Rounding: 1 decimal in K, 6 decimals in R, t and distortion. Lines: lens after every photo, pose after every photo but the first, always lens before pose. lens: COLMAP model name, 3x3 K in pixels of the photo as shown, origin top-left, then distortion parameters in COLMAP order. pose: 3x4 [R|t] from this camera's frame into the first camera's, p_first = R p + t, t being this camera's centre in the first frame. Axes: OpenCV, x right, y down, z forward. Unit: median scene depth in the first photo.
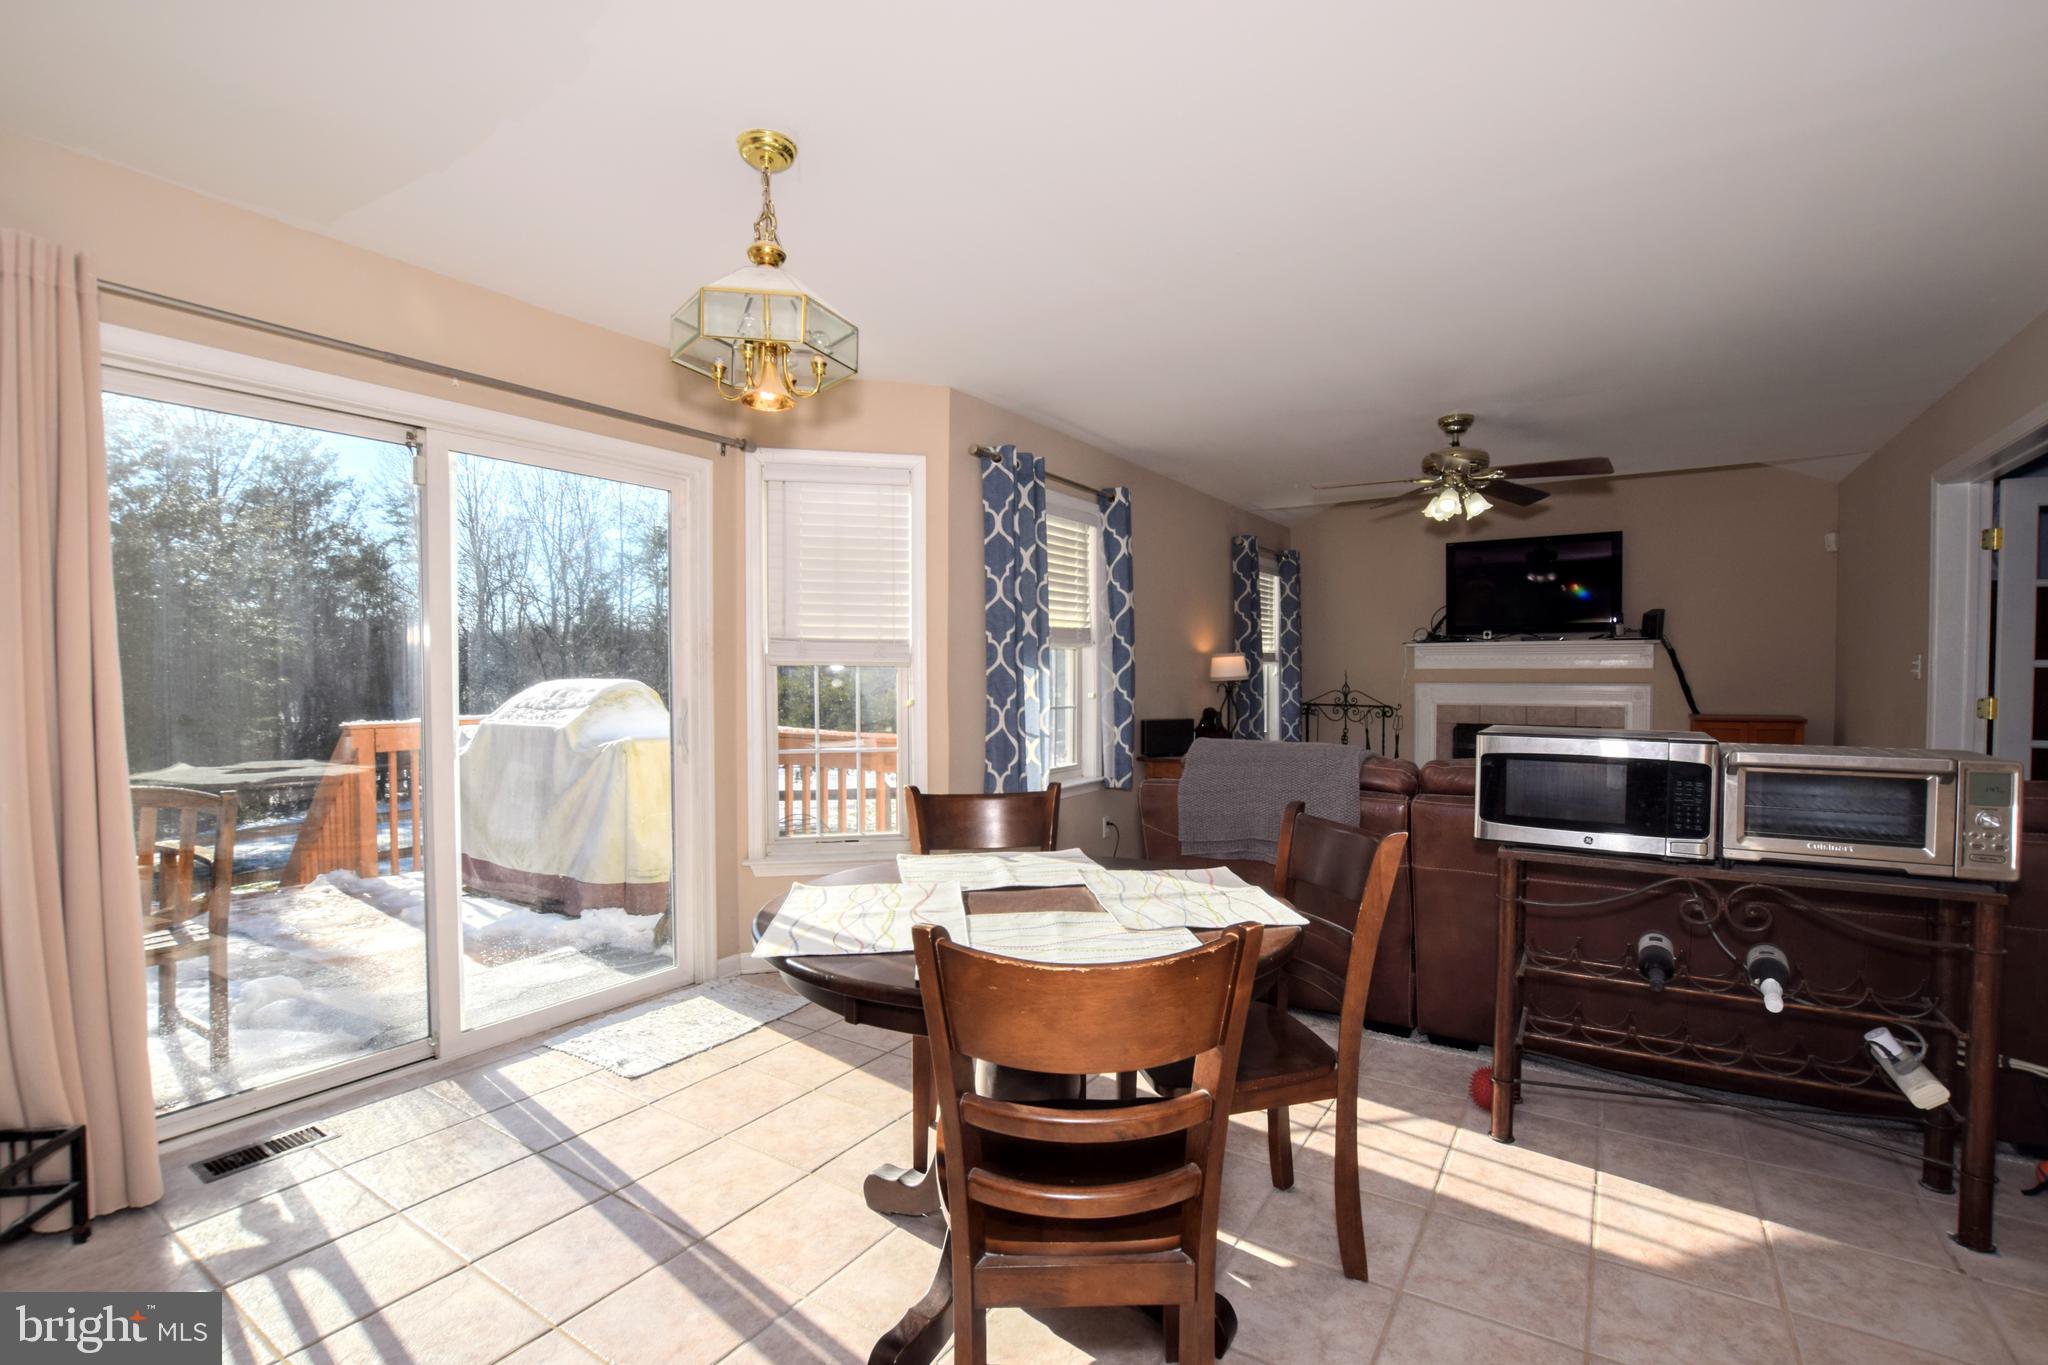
lens RADIAL K [[941.2, 0, 1026.9], [0, 941.2, 695.9], [0, 0, 1]] dist [-0.026866, 0.000043]
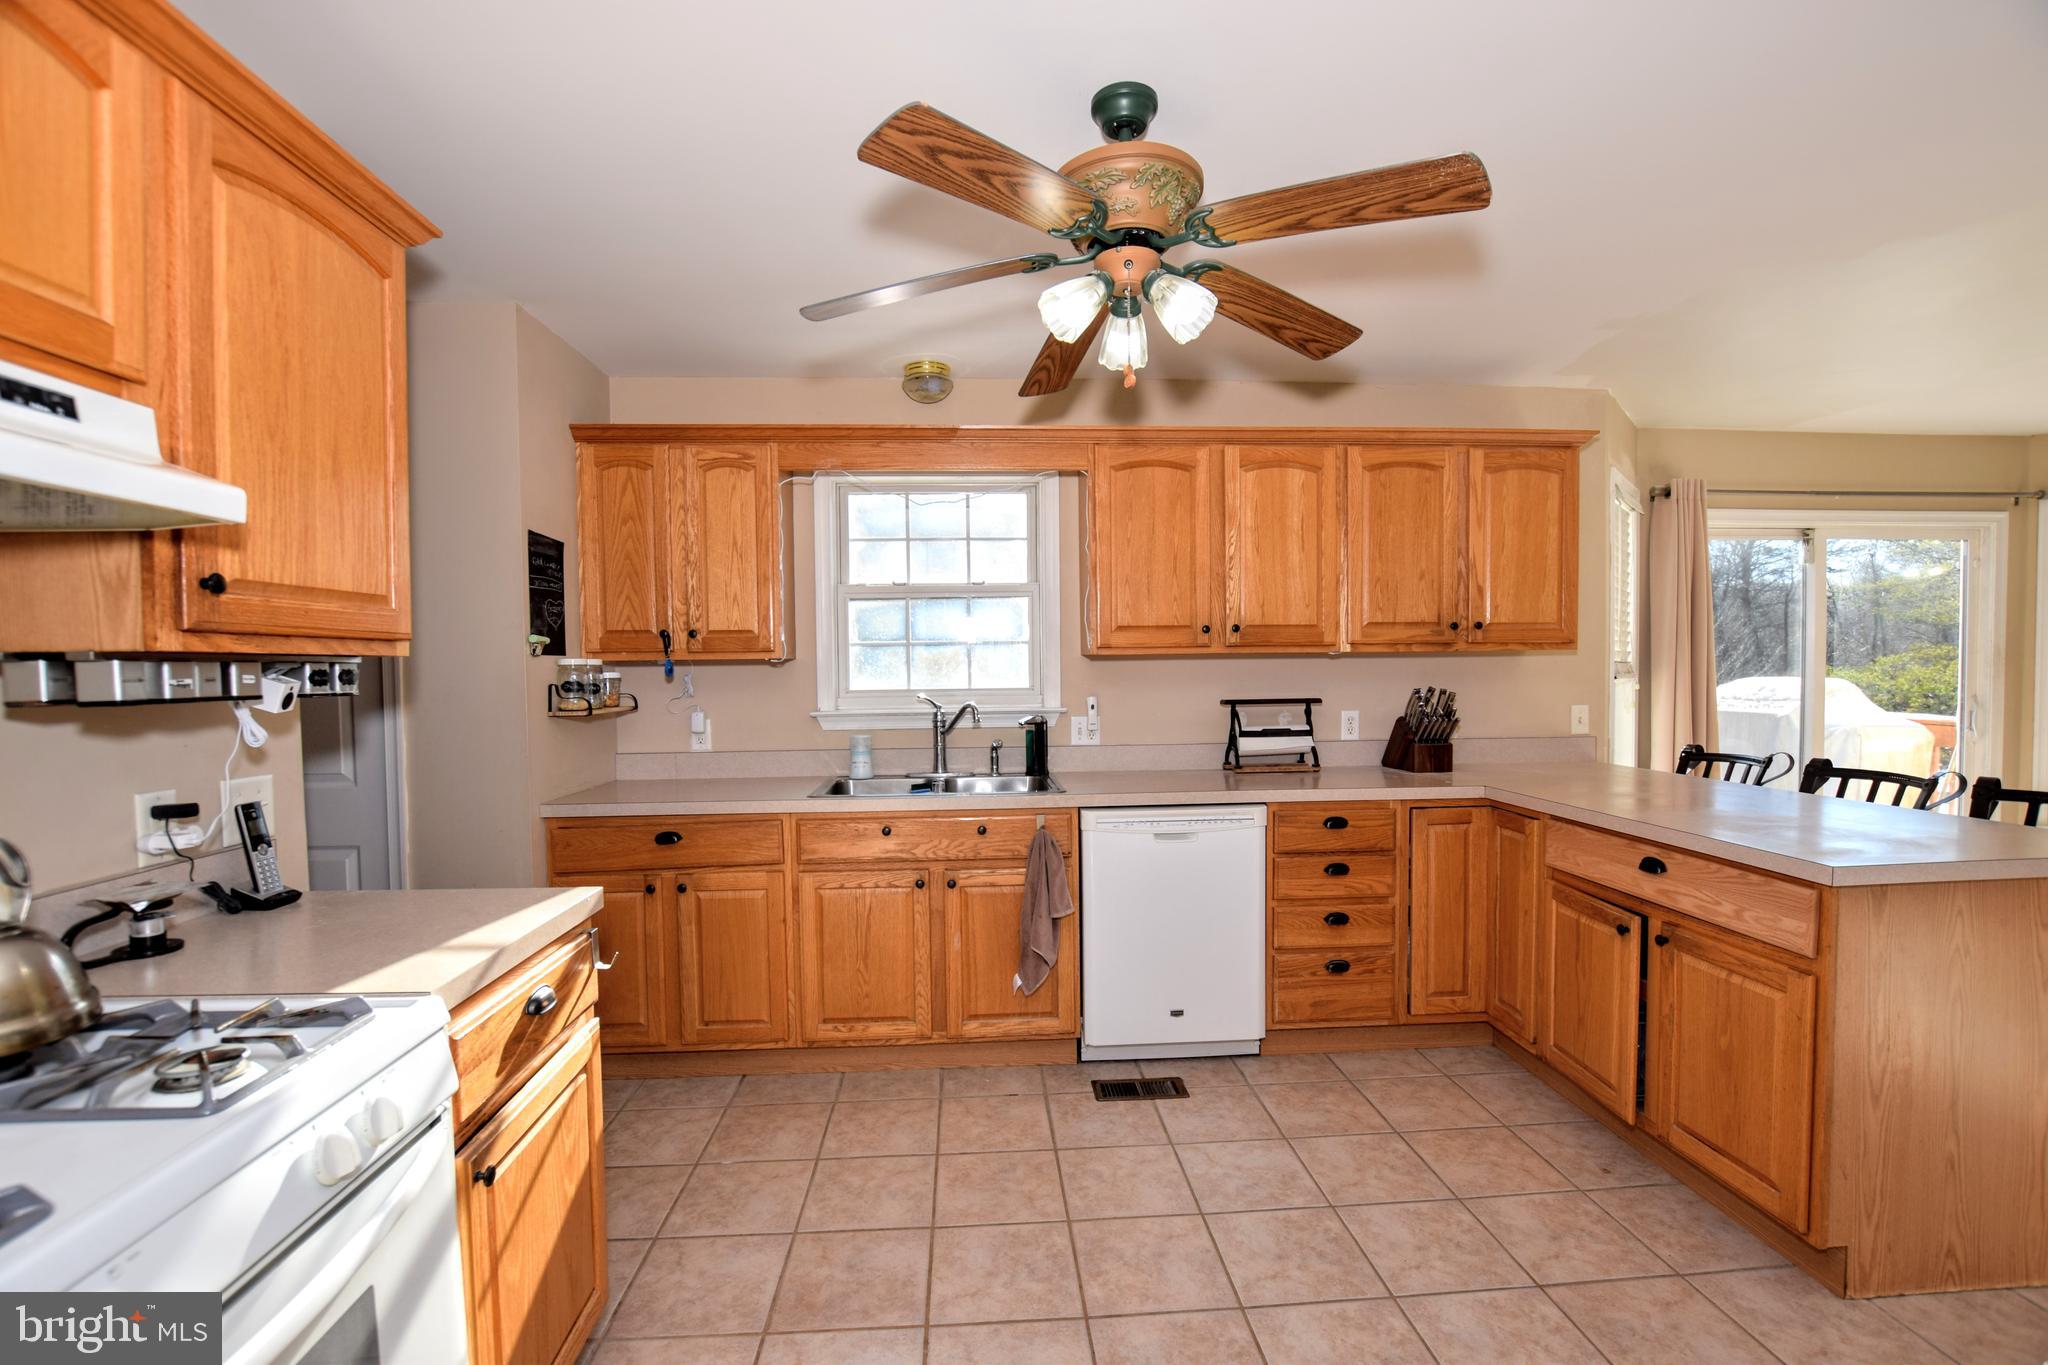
lens RADIAL K [[907.2, 0, 1027.8], [0, 907.2, 695.2], [0, 0, 1]] dist [-0.033458, 0.004943]
pose [[0.594078, 0.020373, -0.804149, -0.119305], [-0.009091, 0.999785, 0.018613, -0.006686], [0.804356, -0.003747, 0.594136, -0.581871]]
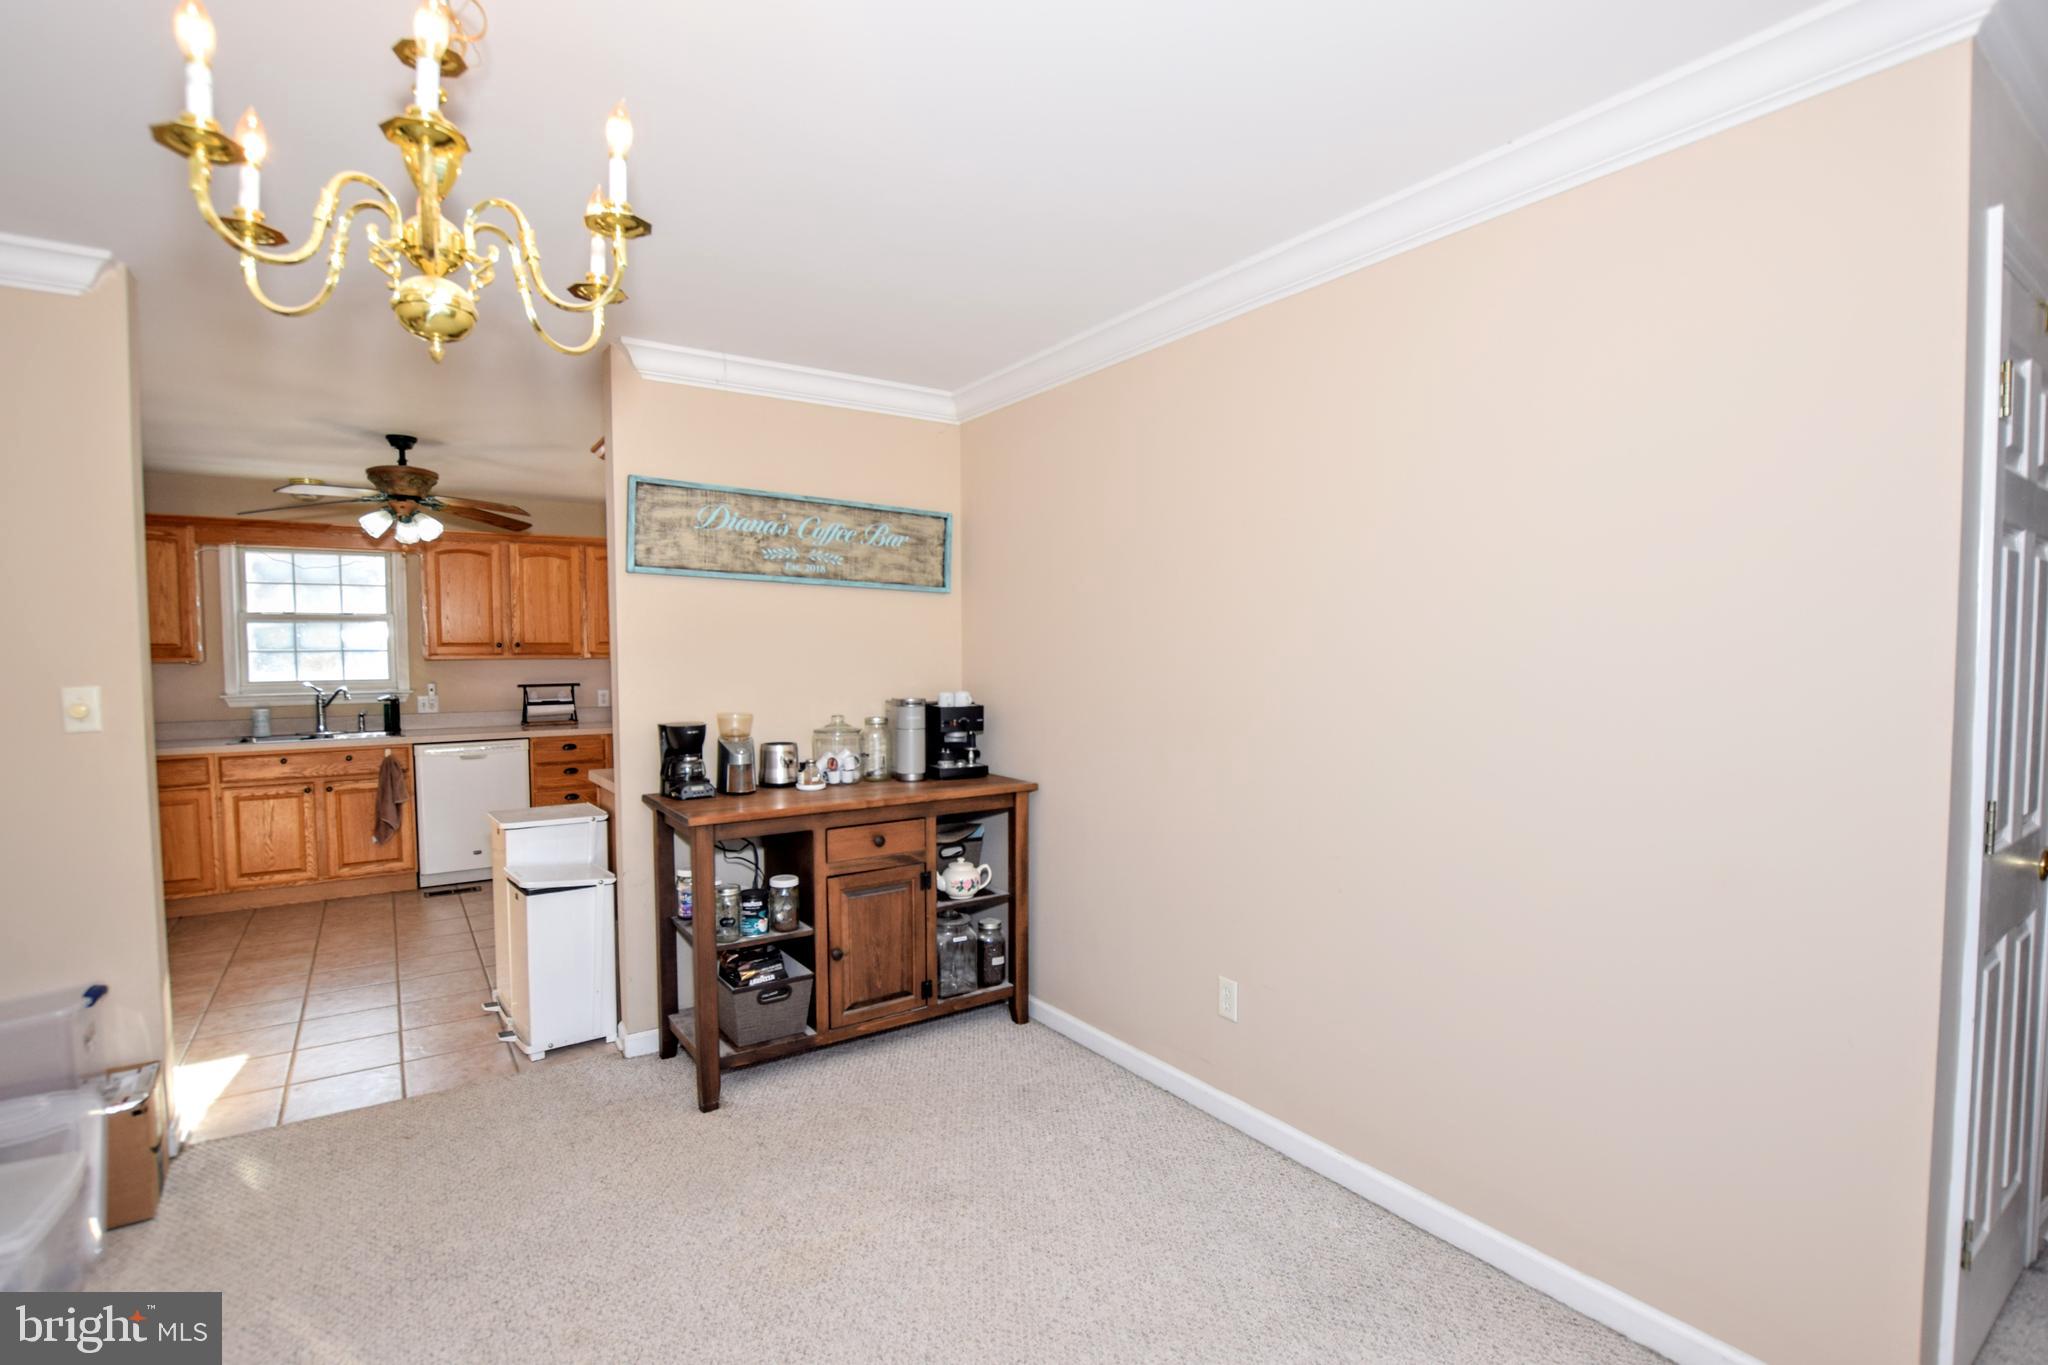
lens RADIAL K [[941.2, 0, 1026.9], [0, 941.2, 695.9], [0, 0, 1]] dist [-0.026866, 0.000043]
pose [[0.923515, 0.014556, -0.383286, 0.488837], [-0.005481, 0.999678, 0.024757, -0.010916], [0.383523, -0.020763, 0.923298, -0.924355]]
